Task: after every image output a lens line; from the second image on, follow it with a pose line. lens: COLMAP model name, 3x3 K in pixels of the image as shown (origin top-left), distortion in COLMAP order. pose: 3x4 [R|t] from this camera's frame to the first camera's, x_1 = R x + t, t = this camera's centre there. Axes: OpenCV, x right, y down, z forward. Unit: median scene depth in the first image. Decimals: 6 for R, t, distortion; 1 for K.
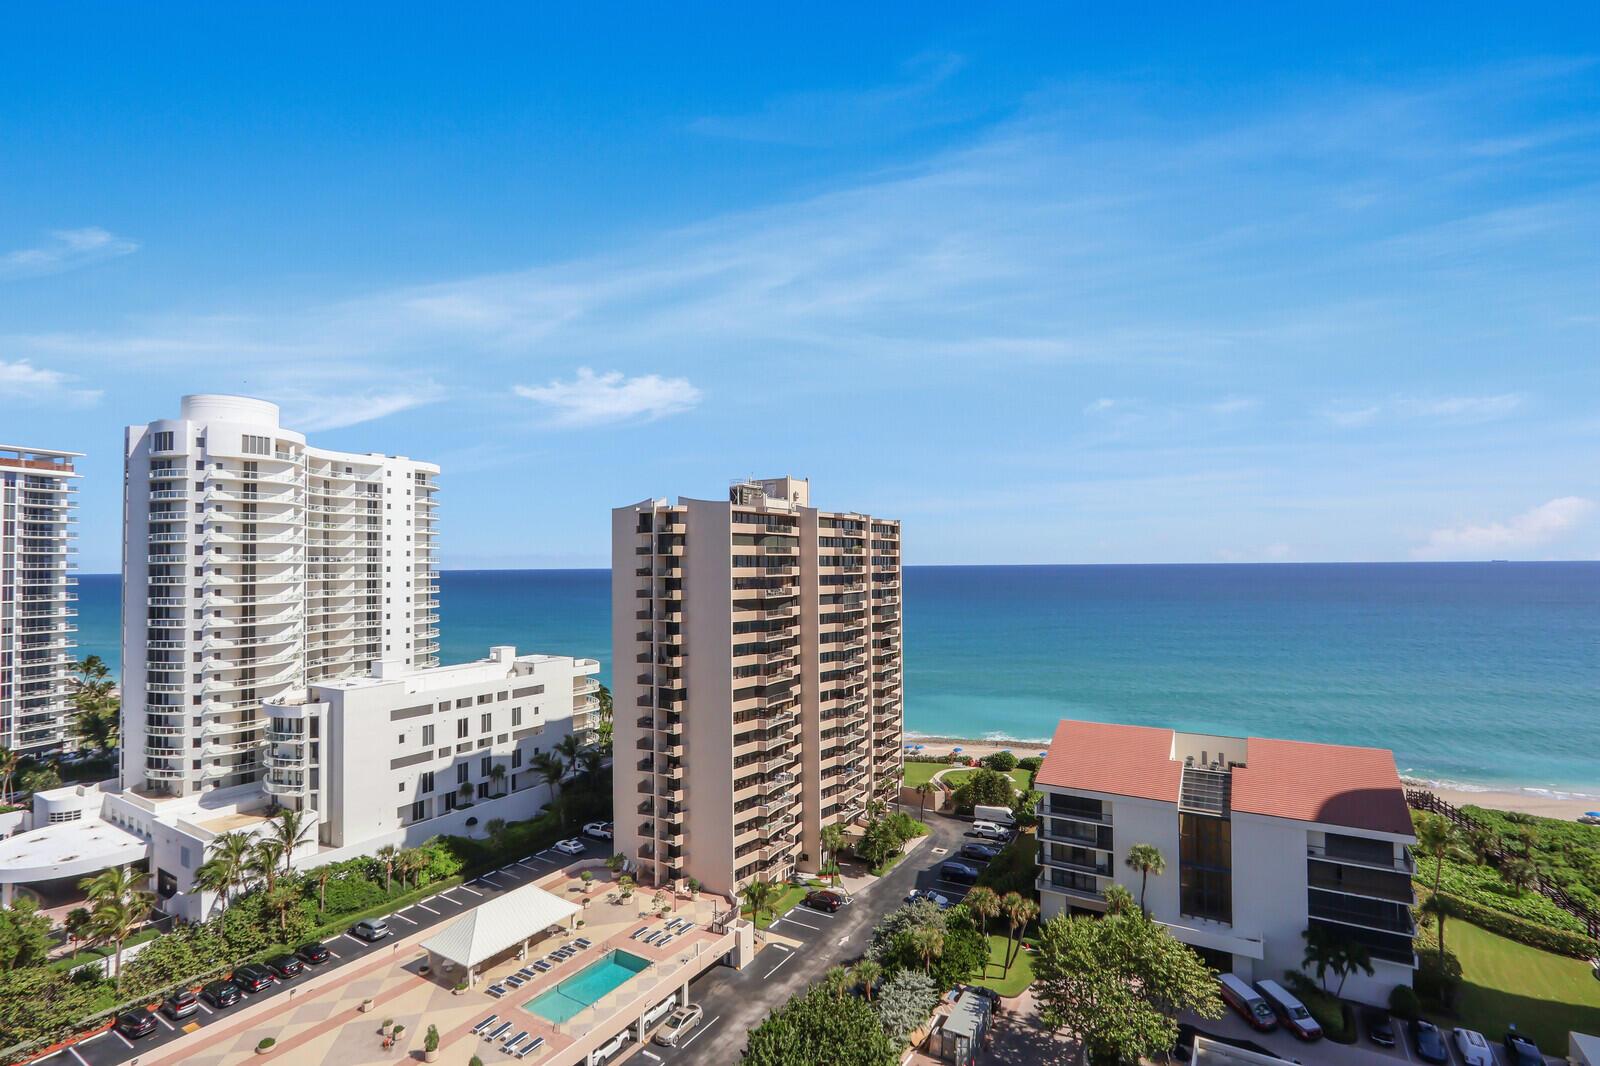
lens RADIAL K [[765.7, 0, 803.8], [0, 765.7, 550.6], [0, 0, 1]] dist [-0.013383, 0.000729]
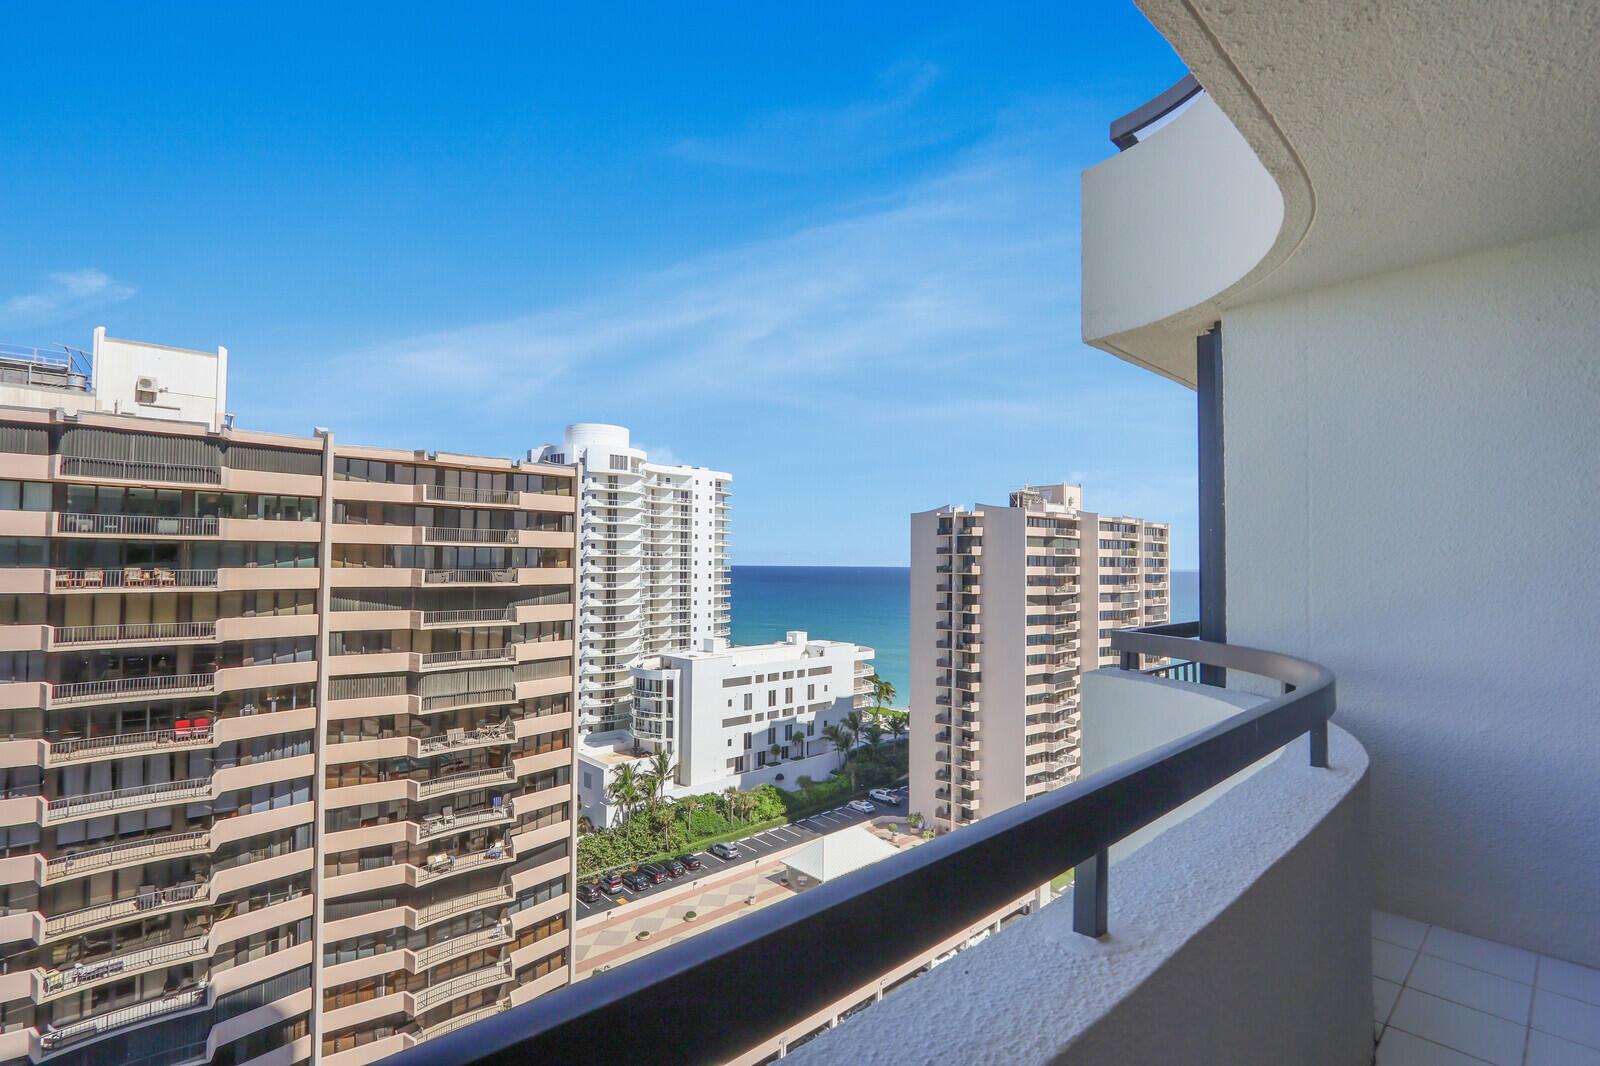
lens RADIAL K [[765.7, 0, 803.8], [0, 765.7, 550.6], [0, 0, 1]] dist [-0.013383, 0.000729]
pose [[0.963771, 0.012376, -0.266443, -0.091436], [-0.012214, 0.999923, 0.002265, 0.000327], [0.266451, 0.001071, 0.963848, -0.140523]]
